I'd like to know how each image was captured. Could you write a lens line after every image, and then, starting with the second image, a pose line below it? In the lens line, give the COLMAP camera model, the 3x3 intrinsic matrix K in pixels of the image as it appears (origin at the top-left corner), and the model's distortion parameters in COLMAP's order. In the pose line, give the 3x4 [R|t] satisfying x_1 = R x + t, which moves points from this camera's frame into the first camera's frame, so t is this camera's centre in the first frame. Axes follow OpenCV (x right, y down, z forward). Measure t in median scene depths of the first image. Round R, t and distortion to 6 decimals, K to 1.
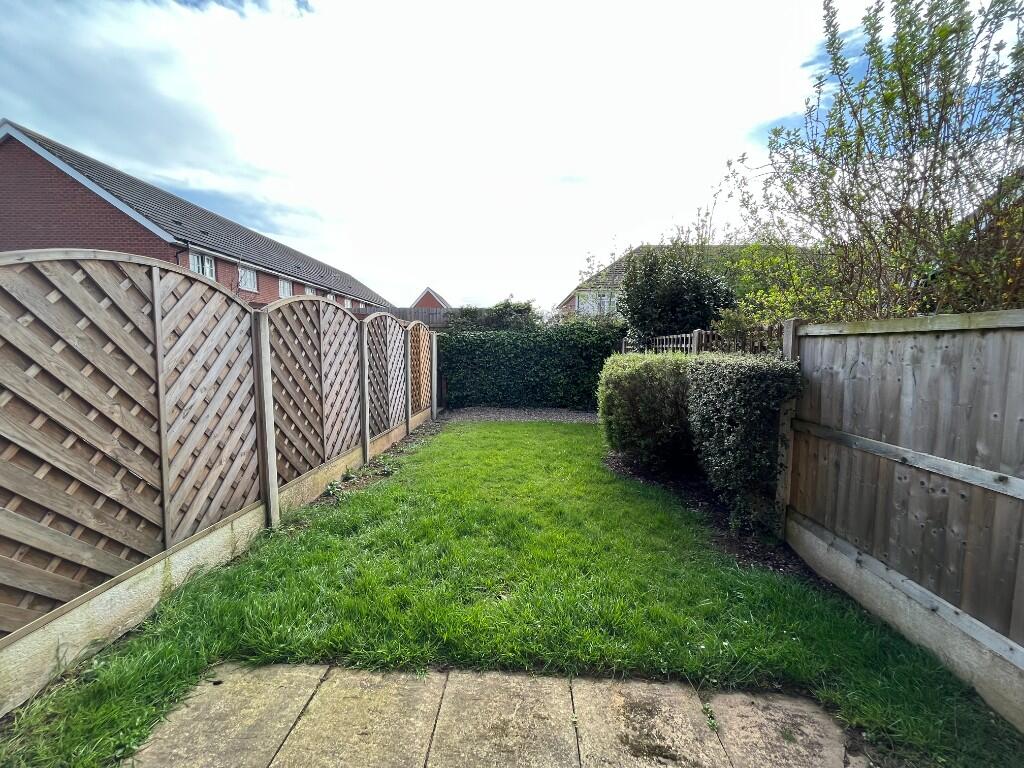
lens RADIAL K [[413.3, 0, 511.1], [0, 413.3, 385.0], [0, 0, 1]] dist [-0.003792, -0.000188]
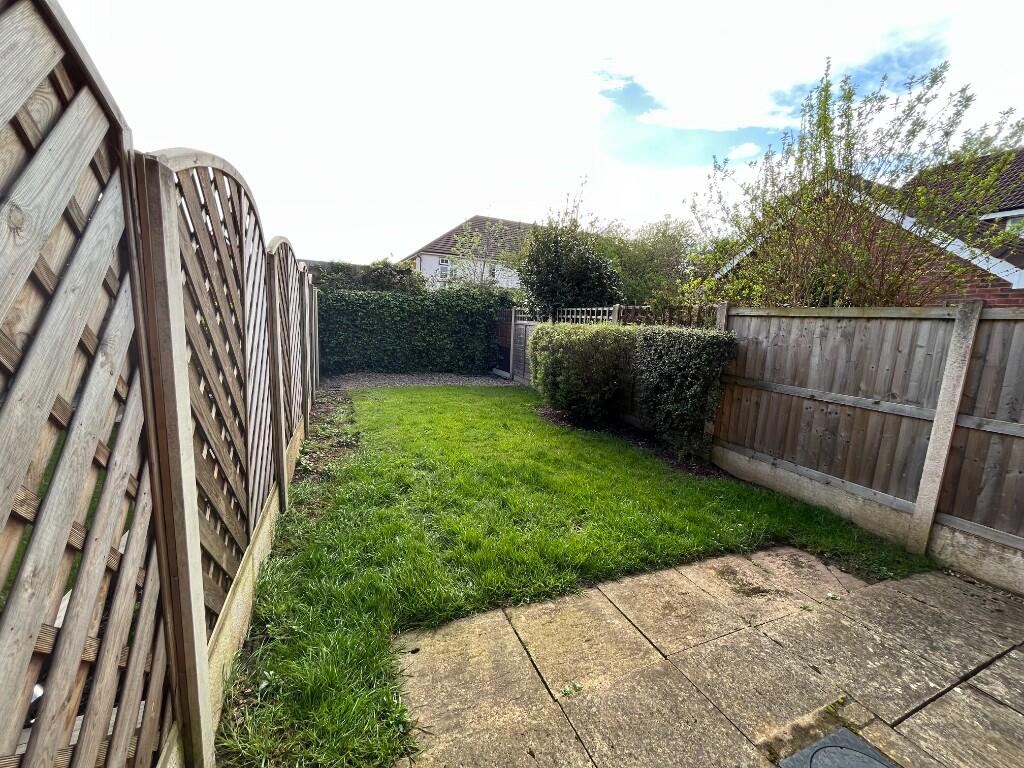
lens RADIAL K [[413.3, 0, 513.5], [0, 413.3, 385.0], [0, 0, 1]] dist [-0.003792, -0.000188]
pose [[0.900180, -0.027606, 0.434642, -0.730948], [-0.007598, 0.996842, 0.079050, 0.015964], [-0.435451, -0.074461, 0.897127, 0.058666]]
